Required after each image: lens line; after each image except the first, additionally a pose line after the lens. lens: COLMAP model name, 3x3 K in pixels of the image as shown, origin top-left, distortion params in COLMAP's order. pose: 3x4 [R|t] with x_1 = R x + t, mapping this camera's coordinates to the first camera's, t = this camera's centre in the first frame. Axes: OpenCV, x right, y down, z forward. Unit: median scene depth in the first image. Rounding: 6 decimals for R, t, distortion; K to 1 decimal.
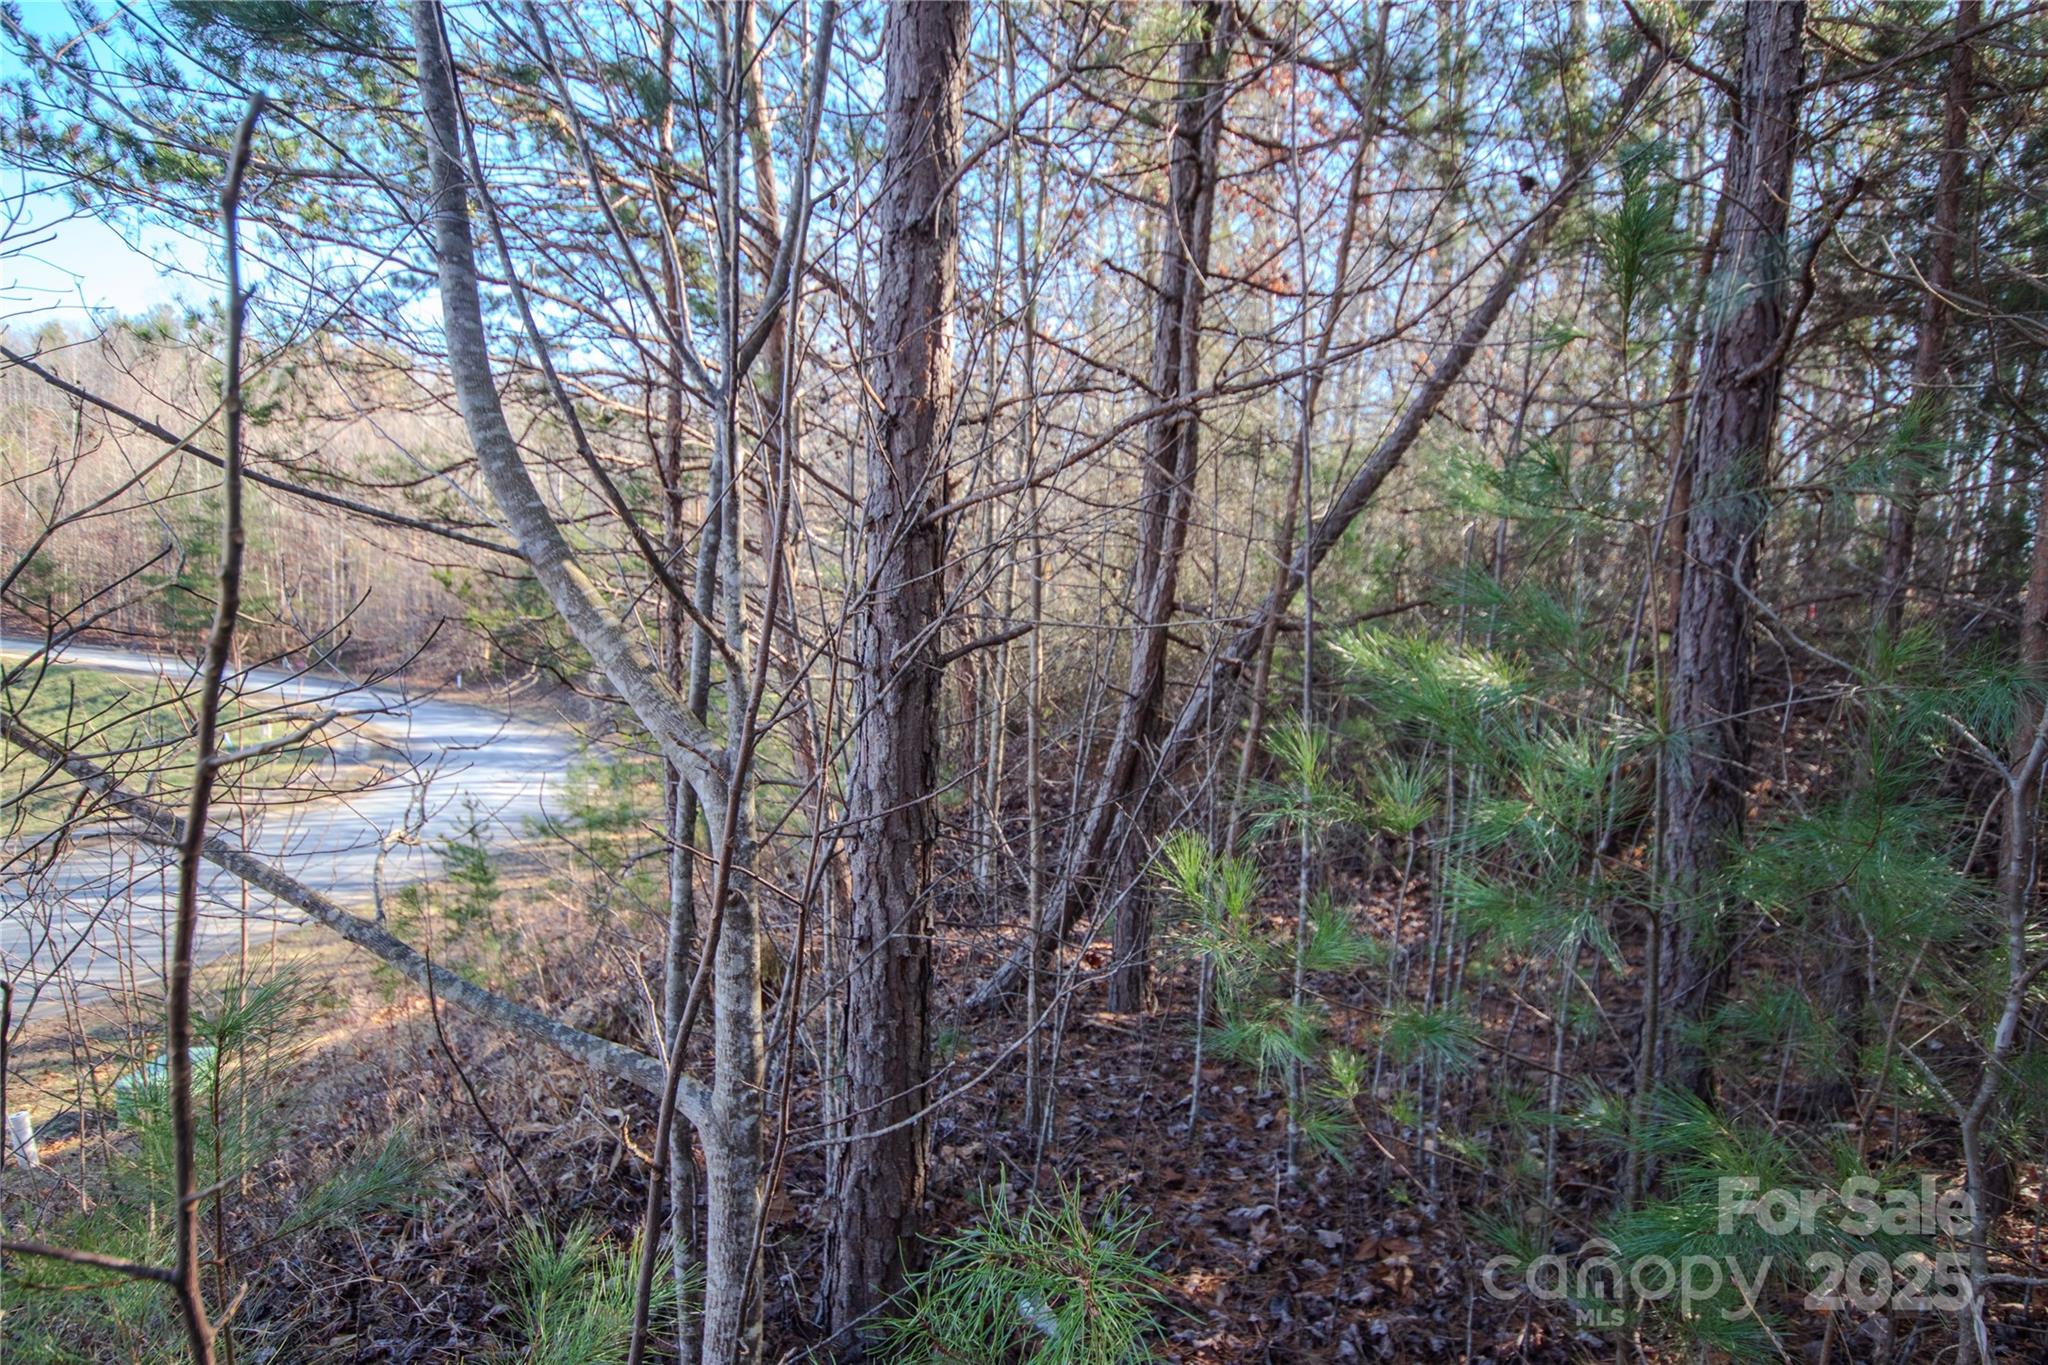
lens RADIAL K [[1176.7, 0, 1024.1], [0, 1176.7, 685.5], [0, 0, 1]] dist [0.005629, 0.000627]
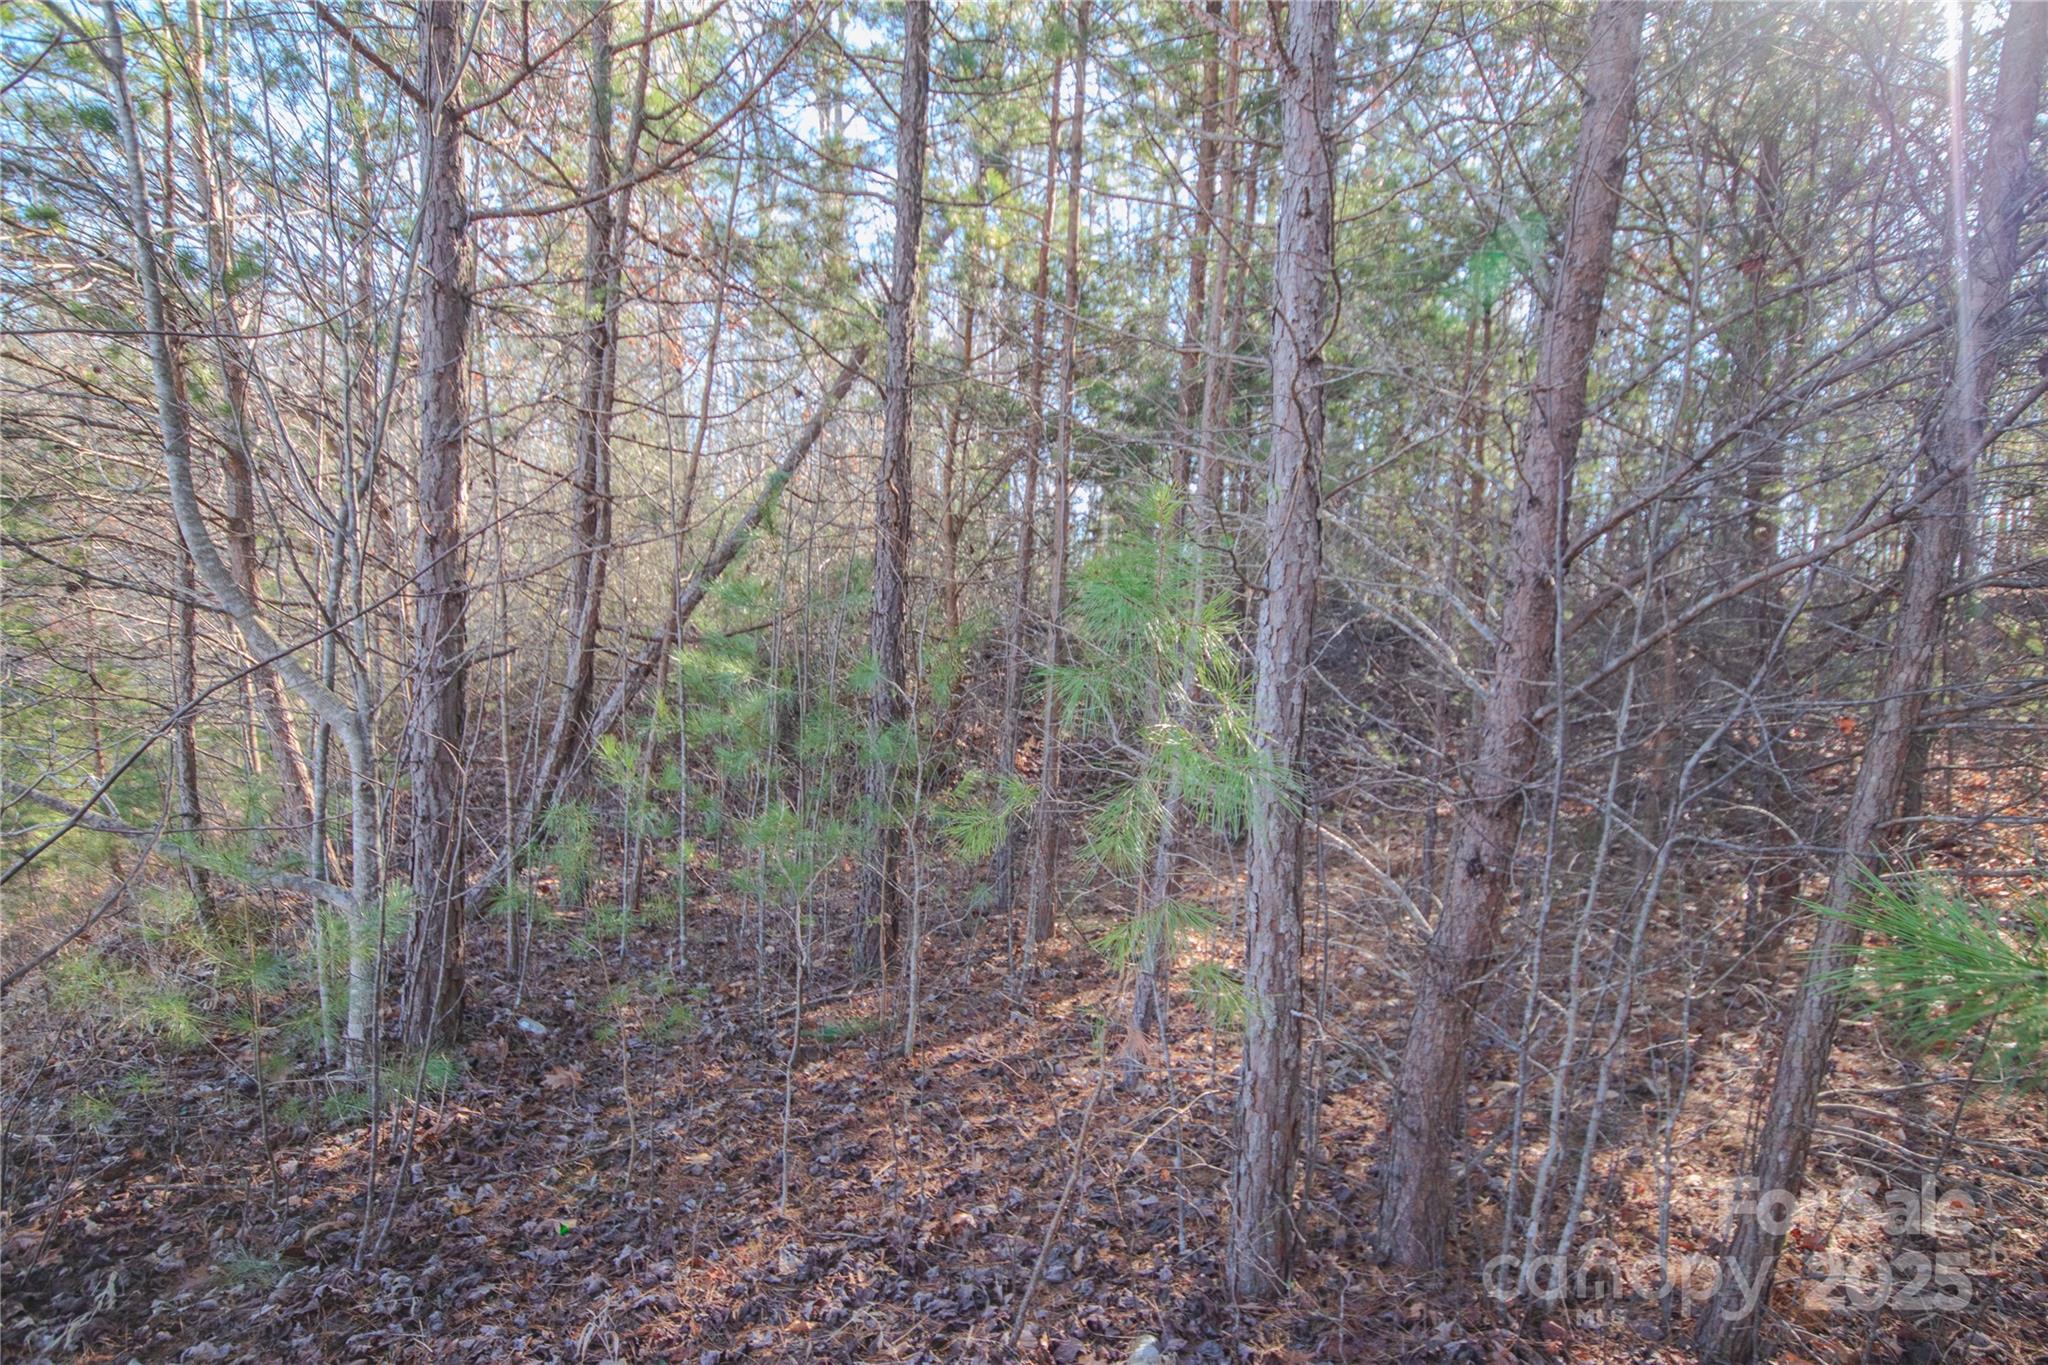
lens RADIAL K [[1176.7, 0, 1027.2], [0, 1176.7, 685.6], [0, 0, 1]] dist [0.005629, 0.000627]
pose [[0.891058, -0.033953, 0.452619, -0.064410], [0.034686, 0.999376, 0.006682, 0.015290], [-0.452563, 0.009745, 0.891679, -0.562514]]
